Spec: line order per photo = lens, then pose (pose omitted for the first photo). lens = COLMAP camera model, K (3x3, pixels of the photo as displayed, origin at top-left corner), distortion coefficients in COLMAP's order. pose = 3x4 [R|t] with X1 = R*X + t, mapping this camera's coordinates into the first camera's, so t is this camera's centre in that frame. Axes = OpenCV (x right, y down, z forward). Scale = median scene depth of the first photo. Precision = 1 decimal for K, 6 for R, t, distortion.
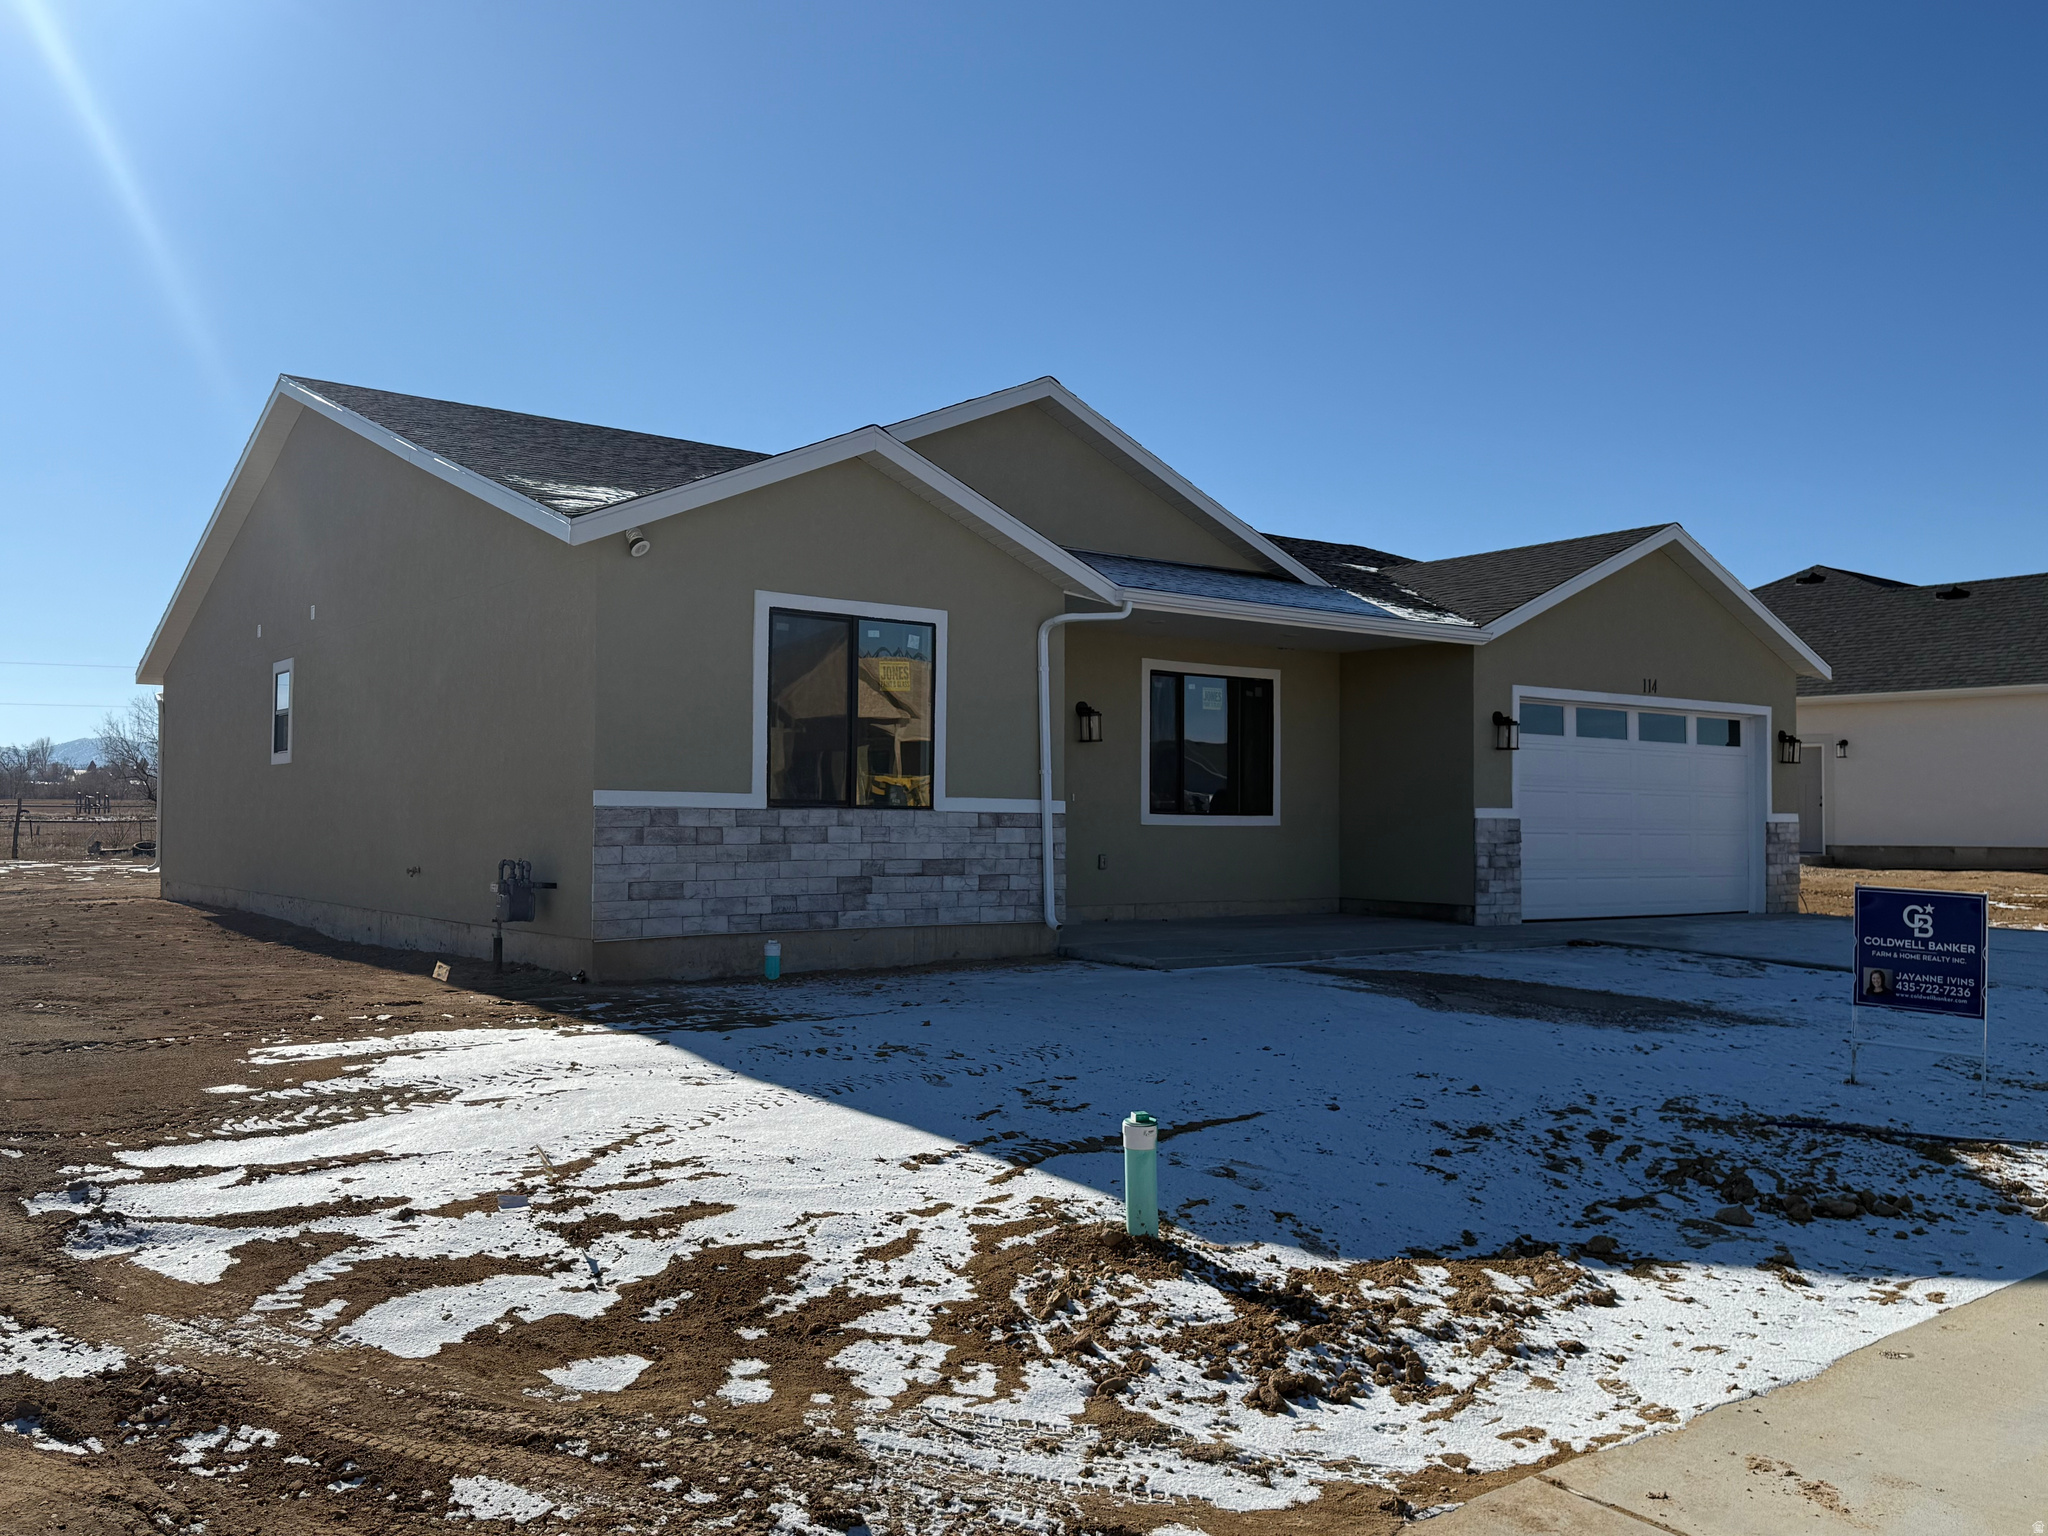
lens RADIAL K [[1655.8, 0, 1021.1], [0, 1655.8, 756.1], [0, 0, 1]] dist [0.048878, -0.011497]
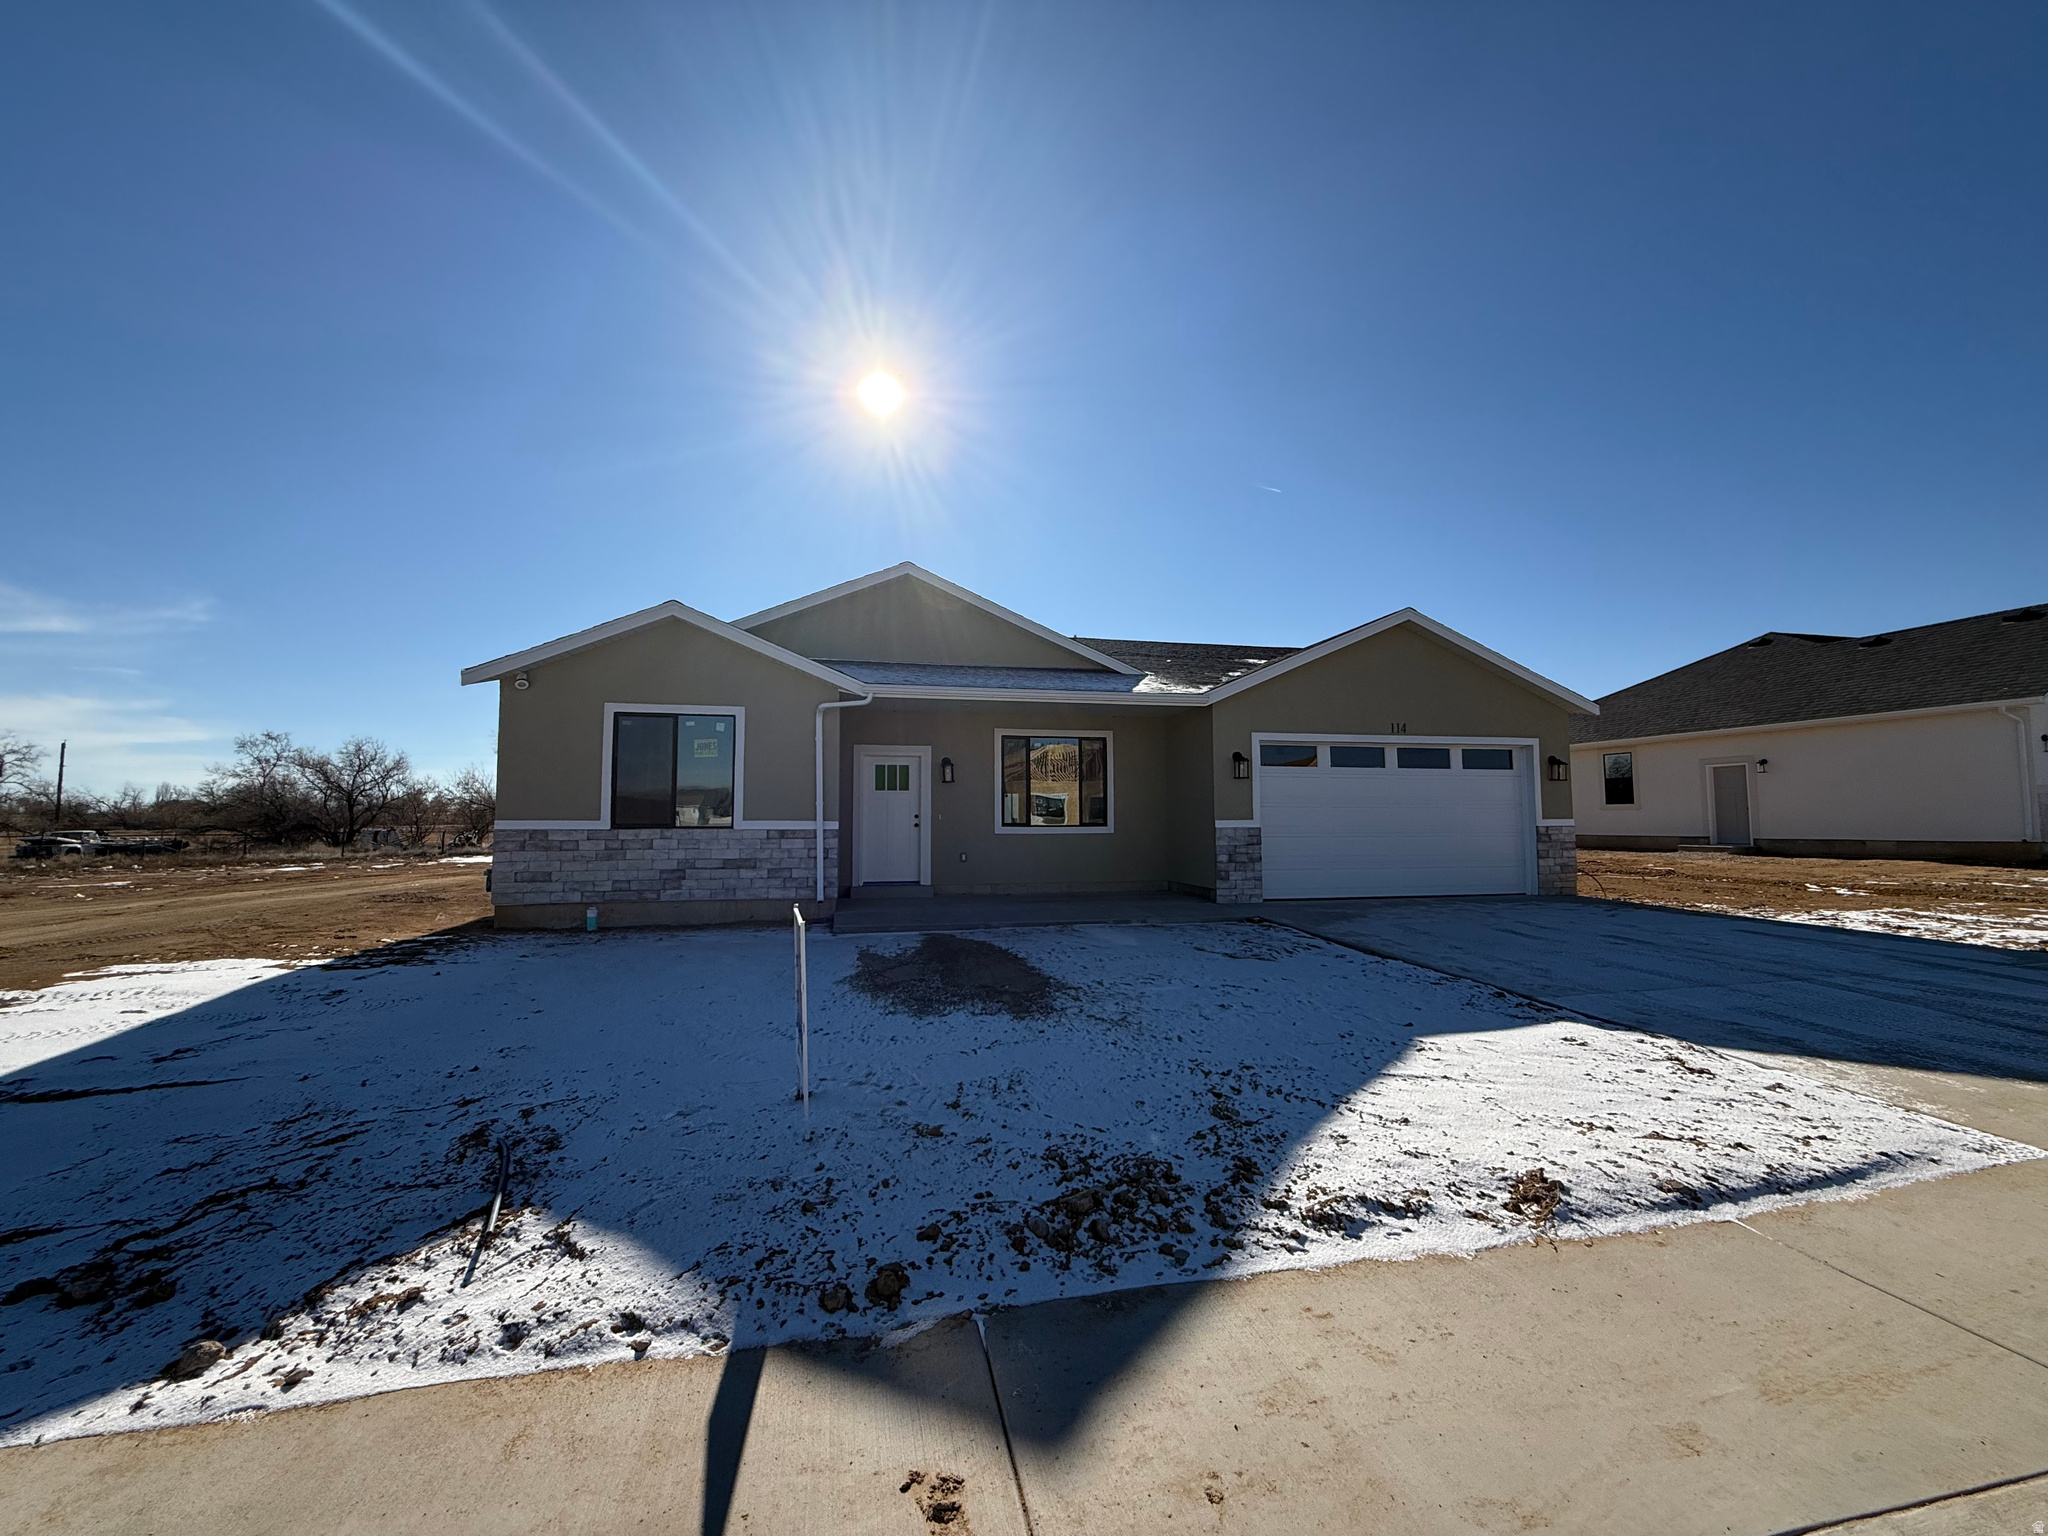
lens RADIAL K [[819.1, 0, 1031.7], [0, 819.1, 768.7], [0, 0, 1]] dist [-0.000750, 0.000888]
pose [[0.906070, -0.036439, -0.421556, 0.526373], [0.025891, 0.999193, -0.030721, 0.005523], [0.422335, 0.016921, 0.906282, 0.365955]]
